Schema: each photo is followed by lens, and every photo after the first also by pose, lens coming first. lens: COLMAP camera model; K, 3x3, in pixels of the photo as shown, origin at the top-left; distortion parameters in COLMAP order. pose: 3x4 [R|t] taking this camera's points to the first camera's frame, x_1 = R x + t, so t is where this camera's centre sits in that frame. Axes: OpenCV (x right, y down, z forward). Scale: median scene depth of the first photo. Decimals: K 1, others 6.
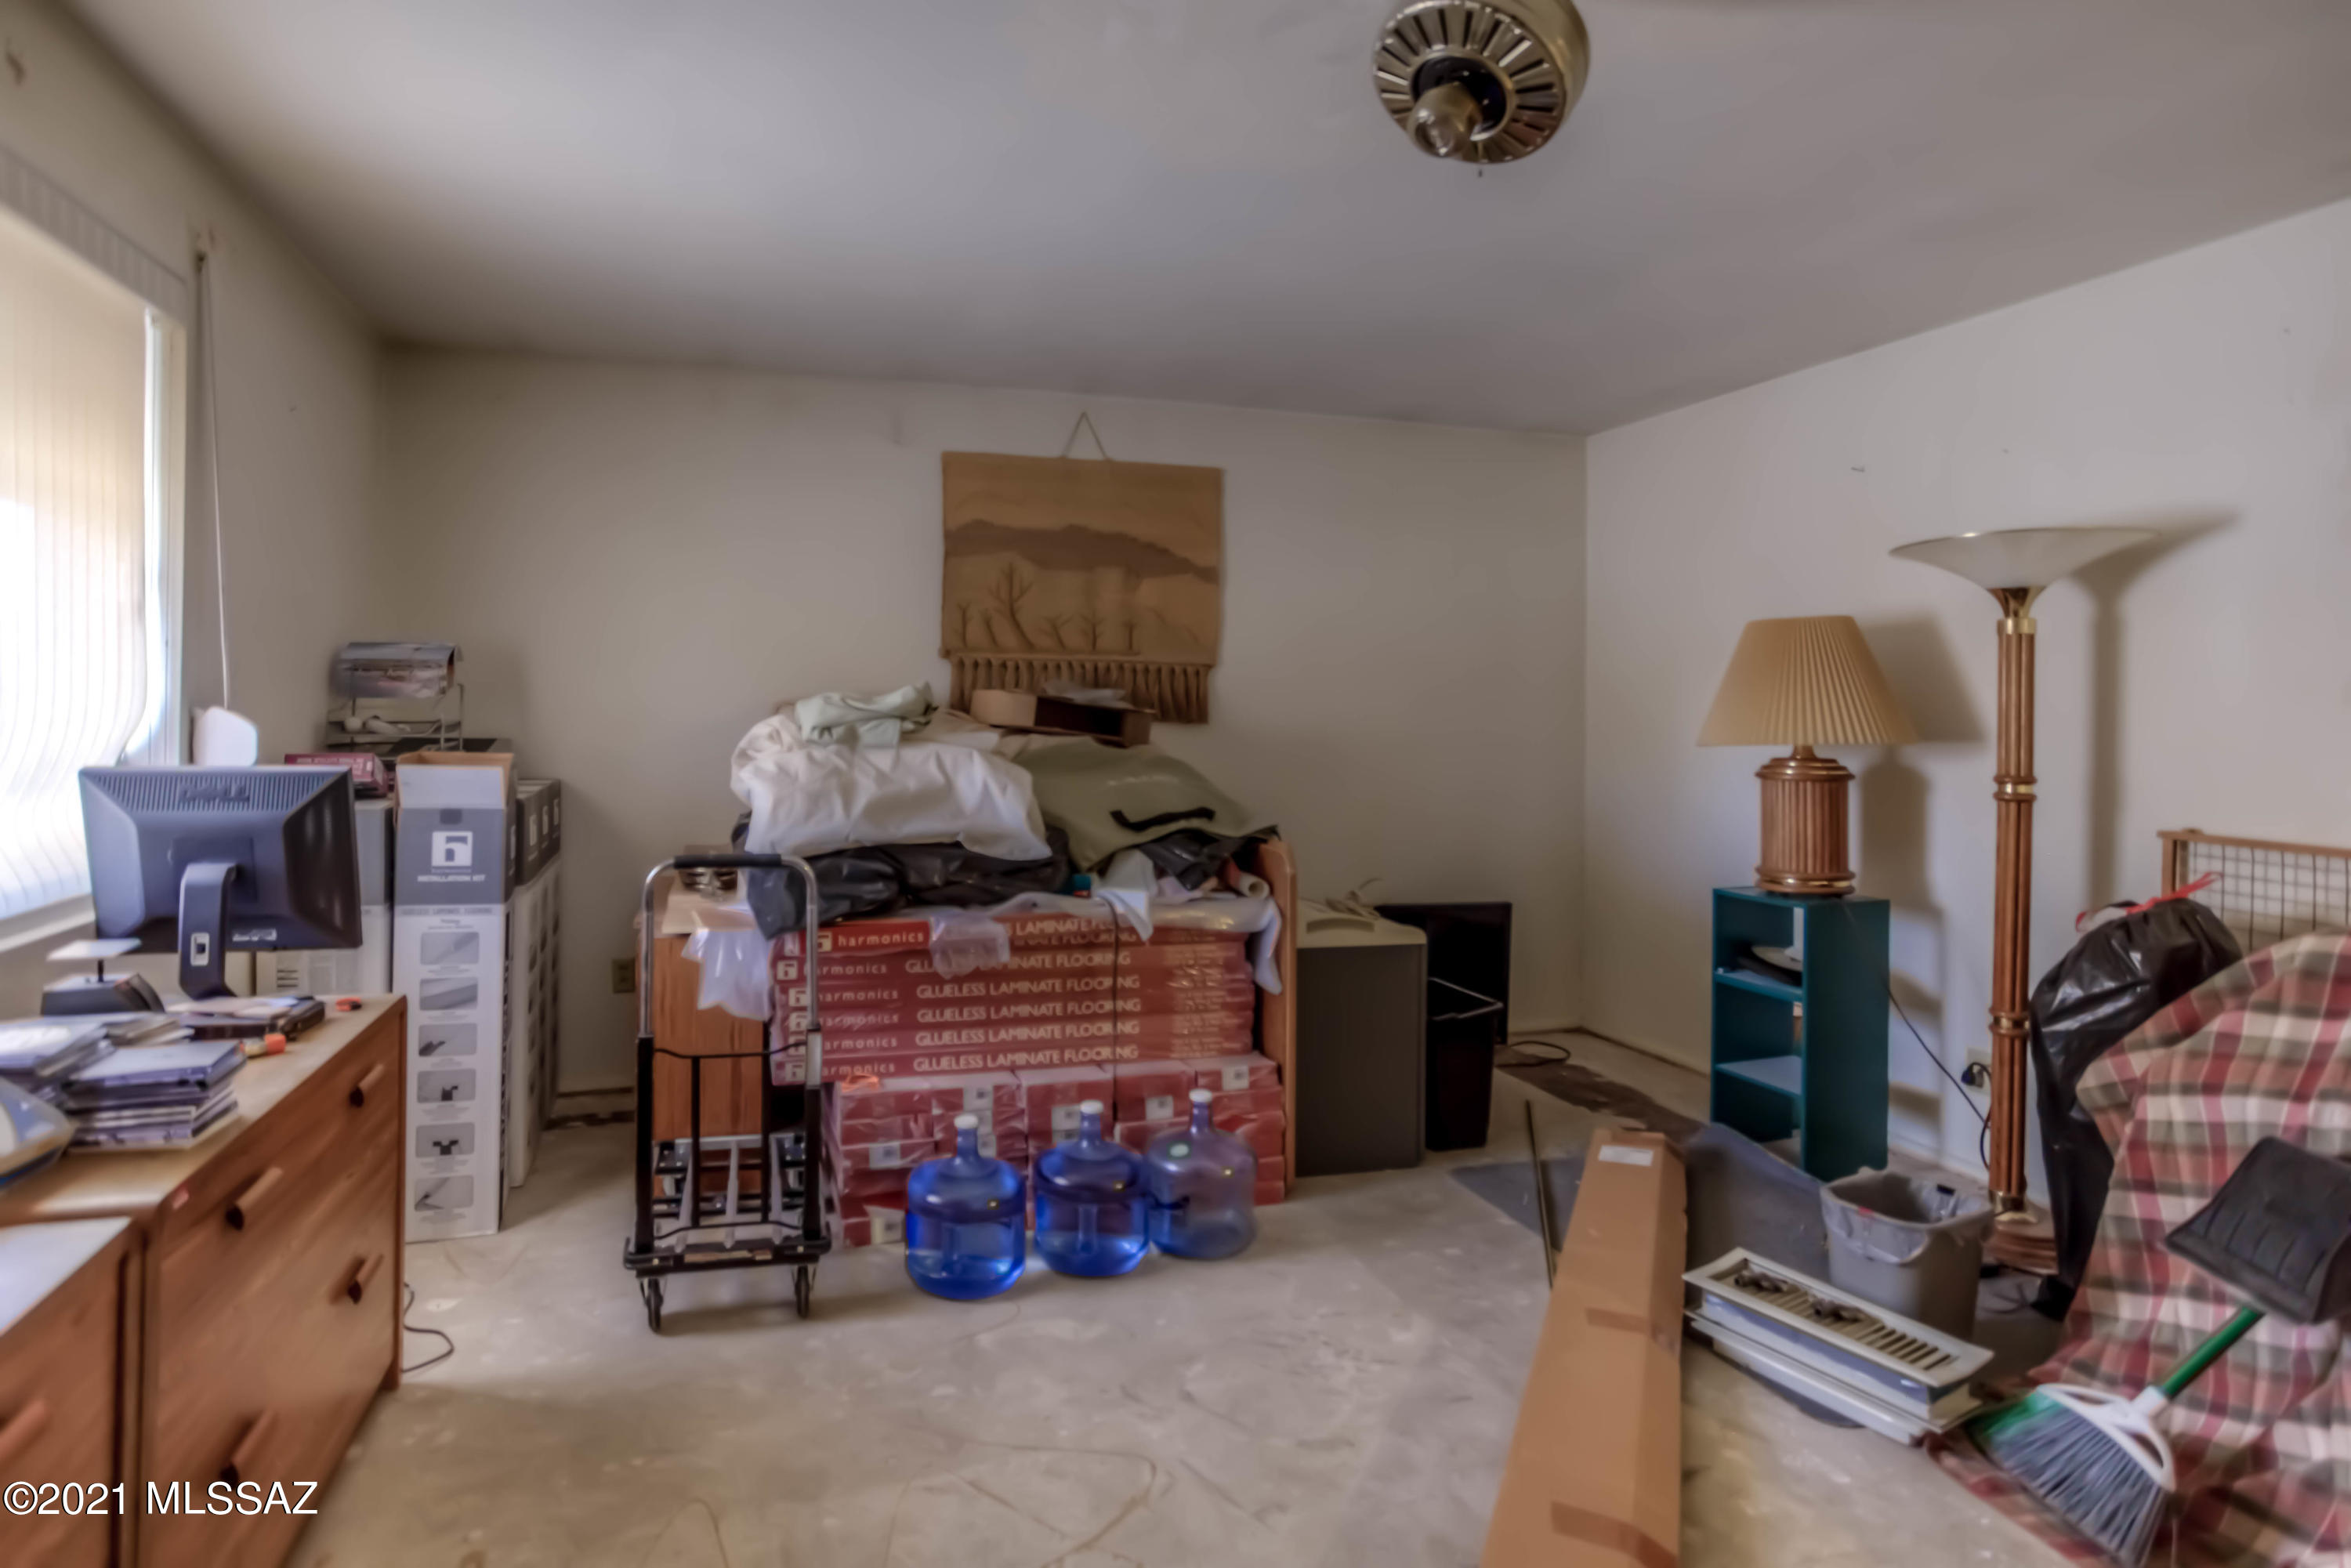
lens RADIAL K [[1187.1, 0, 1149.3], [0, 1187.1, 722.9], [0, 0, 1]] dist [0.001325, 0.000526]
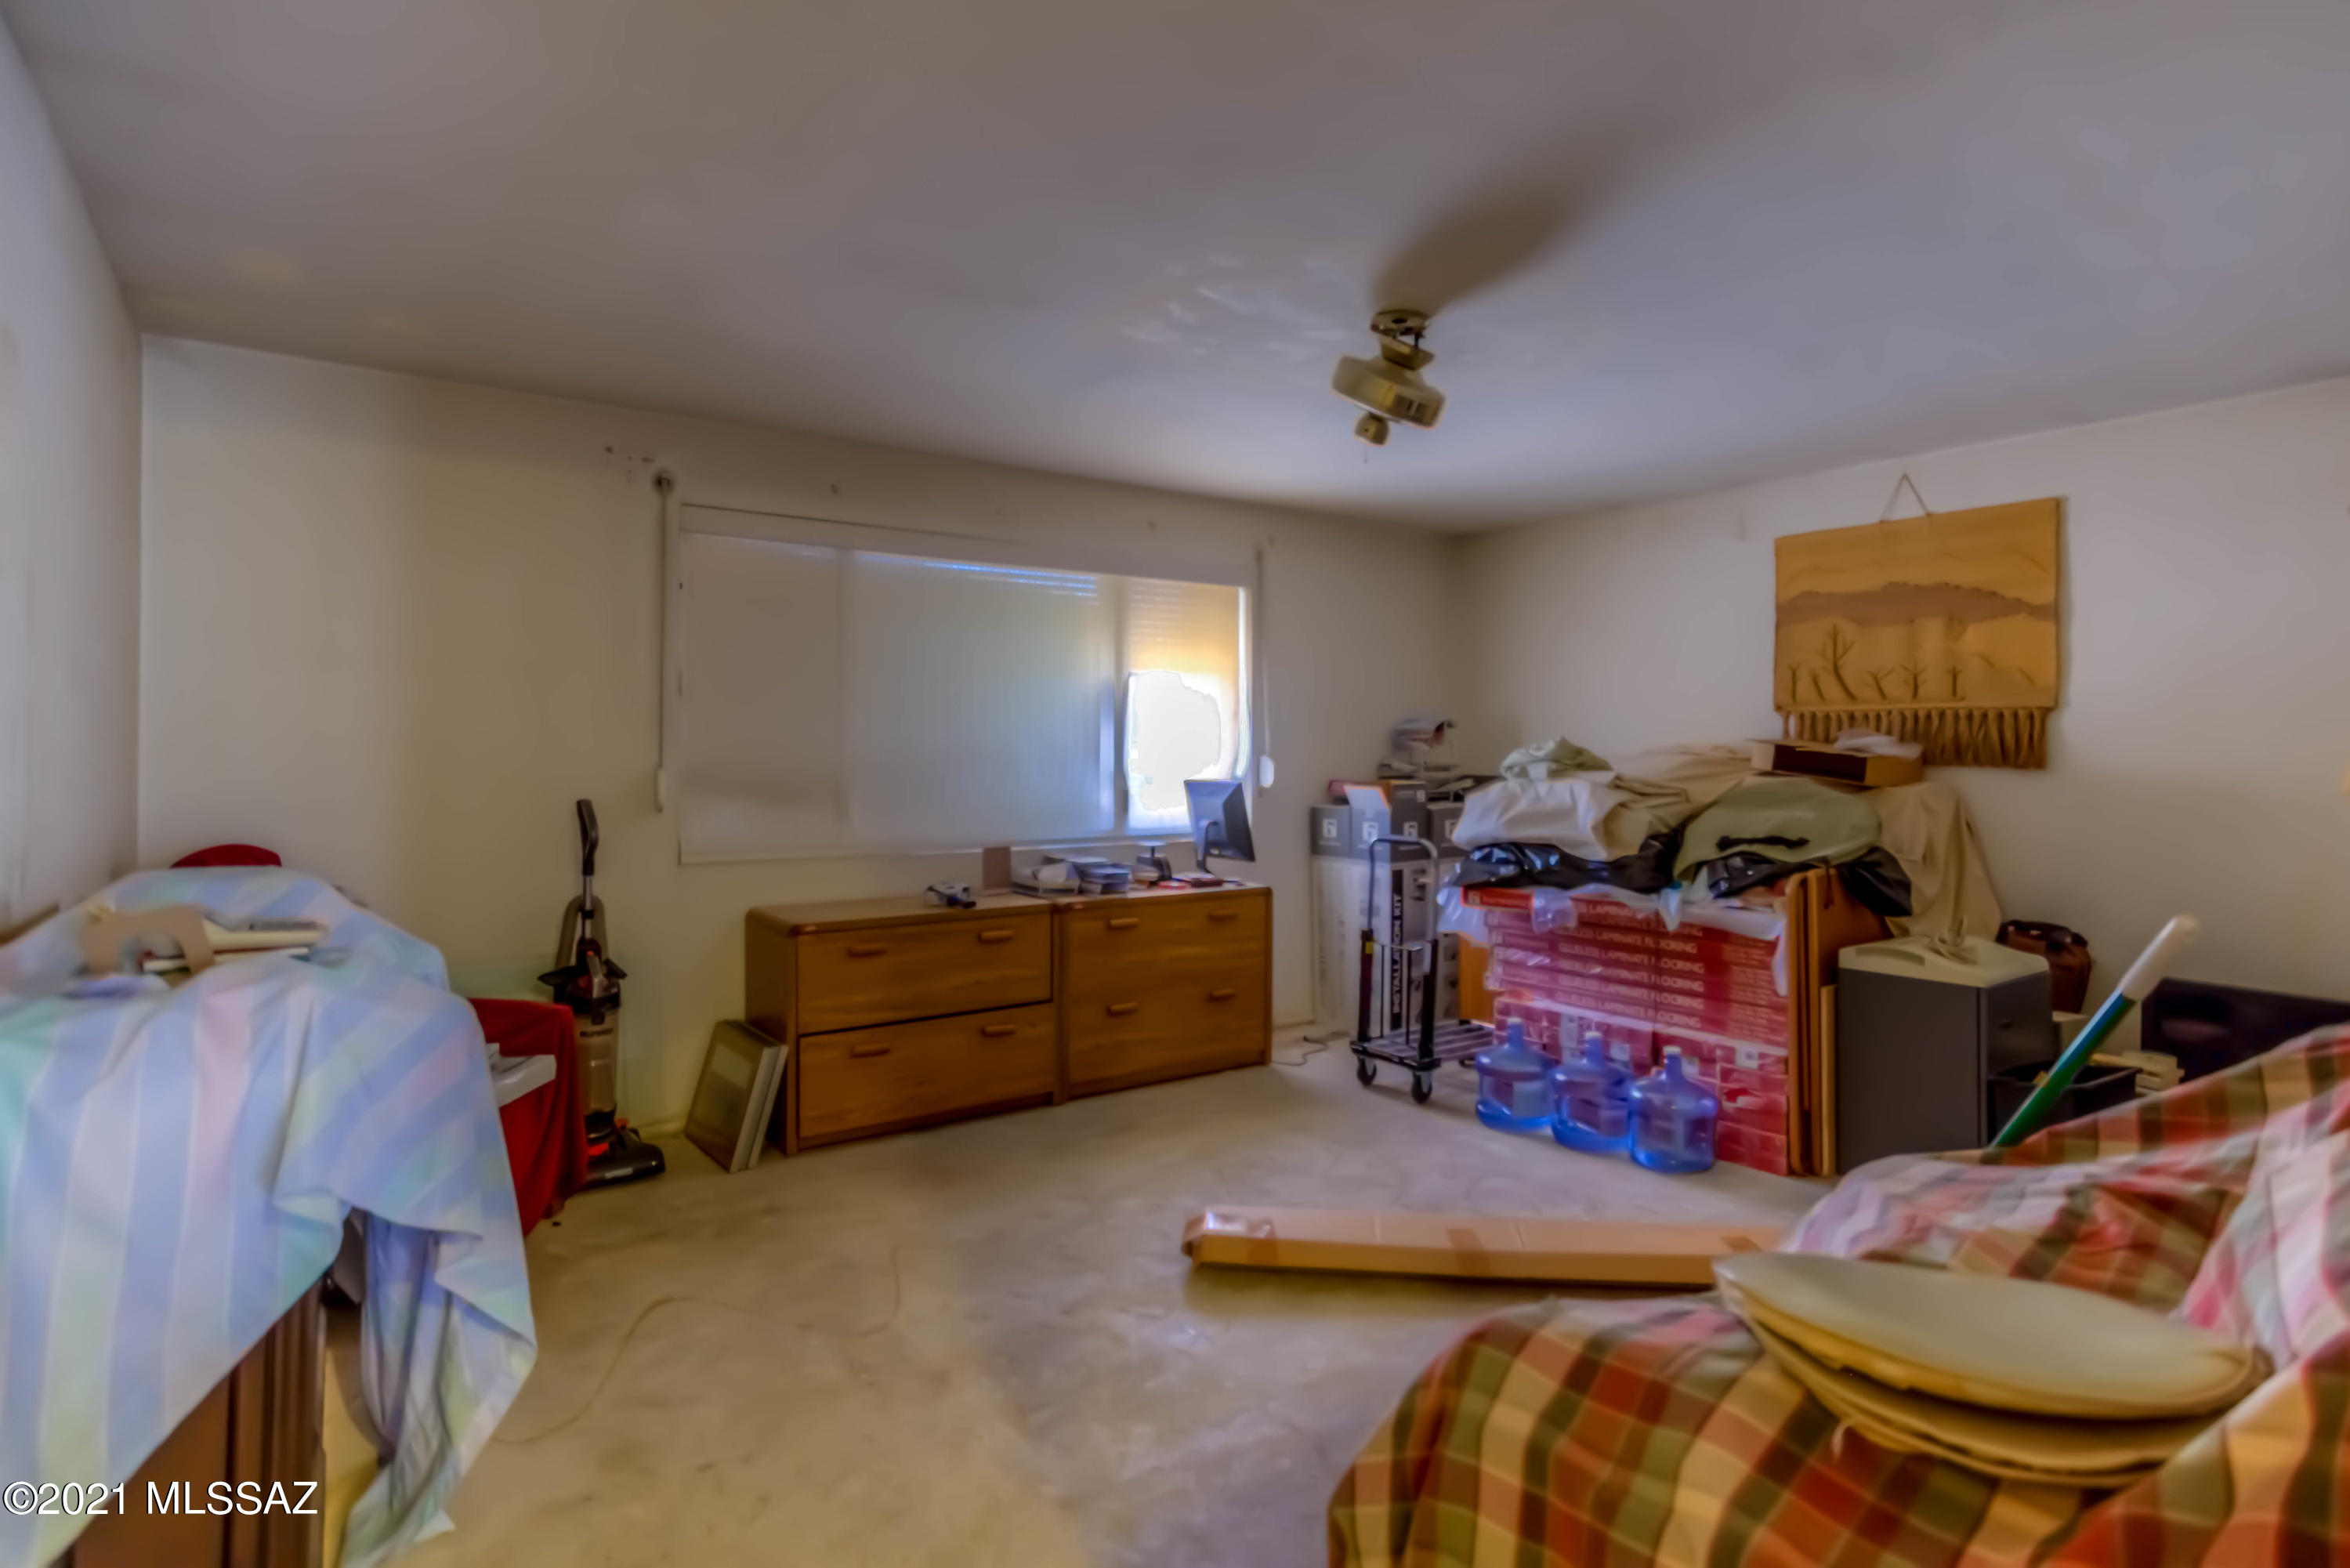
lens RADIAL K [[1149.6, 0, 1177.0], [0, 1149.6, 770.3], [0, 0, 1]] dist [-0.031959, 0.033046]
pose [[0.390047, 0.004724, -0.920783, 0.640922], [-0.009862, 0.999951, 0.000953, 0.007741], [0.920742, 0.008710, 0.390075, 0.006765]]
